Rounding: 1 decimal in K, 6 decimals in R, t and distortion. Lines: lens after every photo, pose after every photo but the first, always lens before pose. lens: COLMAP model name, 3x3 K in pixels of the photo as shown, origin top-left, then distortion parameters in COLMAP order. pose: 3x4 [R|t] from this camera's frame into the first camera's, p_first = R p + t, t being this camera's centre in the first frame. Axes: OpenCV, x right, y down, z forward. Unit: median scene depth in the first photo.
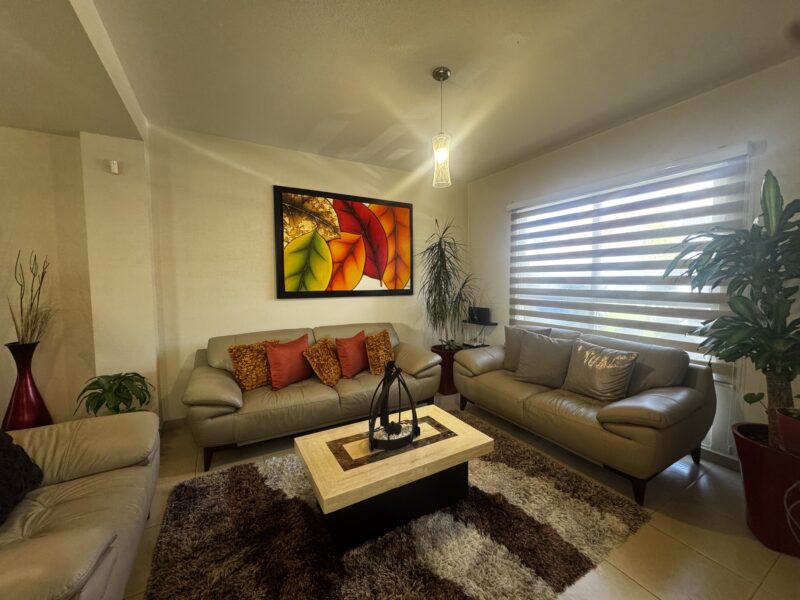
lens RADIAL K [[320.3, 0, 399.9], [0, 320.3, 298.6], [0, 0, 1]] dist [-0.000575, 0.000023]
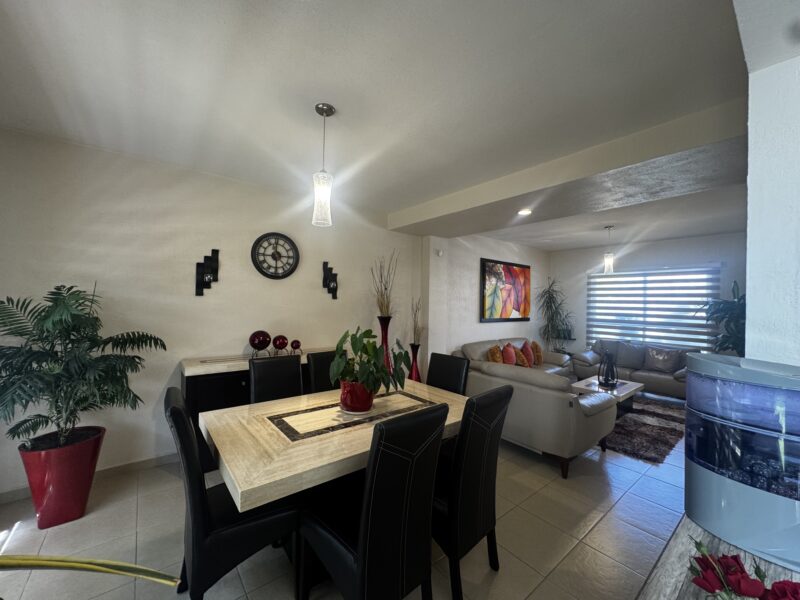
lens RADIAL K [[320.3, 0, 399.3], [0, 320.3, 301.2], [0, 0, 1]] dist [-0.000575, 0.000023]
pose [[0.986717, 0.025897, 0.160371, -1.052904], [-0.016395, 0.998046, -0.060294, -0.003520], [-0.161619, 0.056864, 0.985214, -0.608719]]
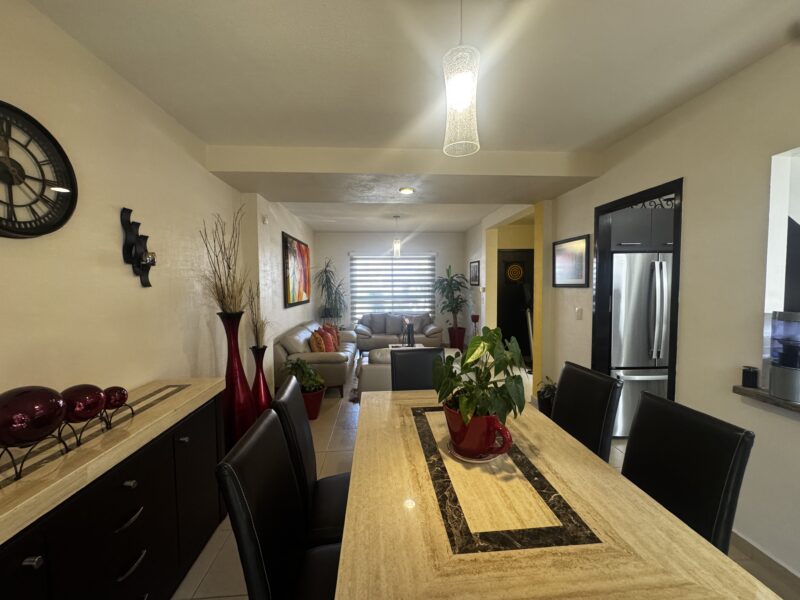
lens RADIAL K [[320.3, 0, 399.7], [0, 320.3, 299.3], [0, 0, 1]] dist [-0.000575, 0.000023]
pose [[0.431853, -0.044346, 0.900853, -1.418035], [0.059751, 0.998003, 0.020485, -0.039048], [-0.899963, 0.044980, 0.433640, -0.098066]]
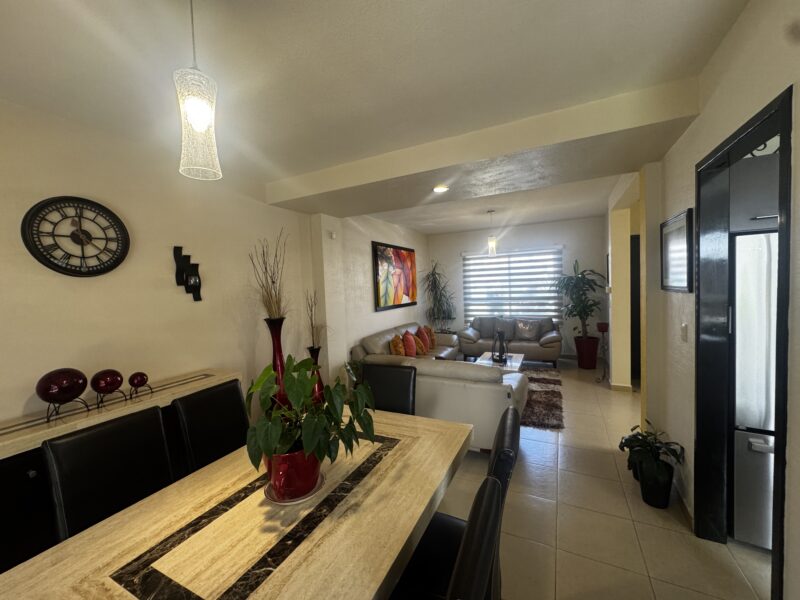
lens RADIAL K [[320.3, 0, 398.5], [0, 320.3, 299.9], [0, 0, 1]] dist [-0.000575, 0.000023]
pose [[0.832716, -0.053579, 0.551101, -1.120225], [0.067337, 0.997719, -0.004746, -0.041687], [-0.549590, 0.041062, 0.834425, -0.375837]]
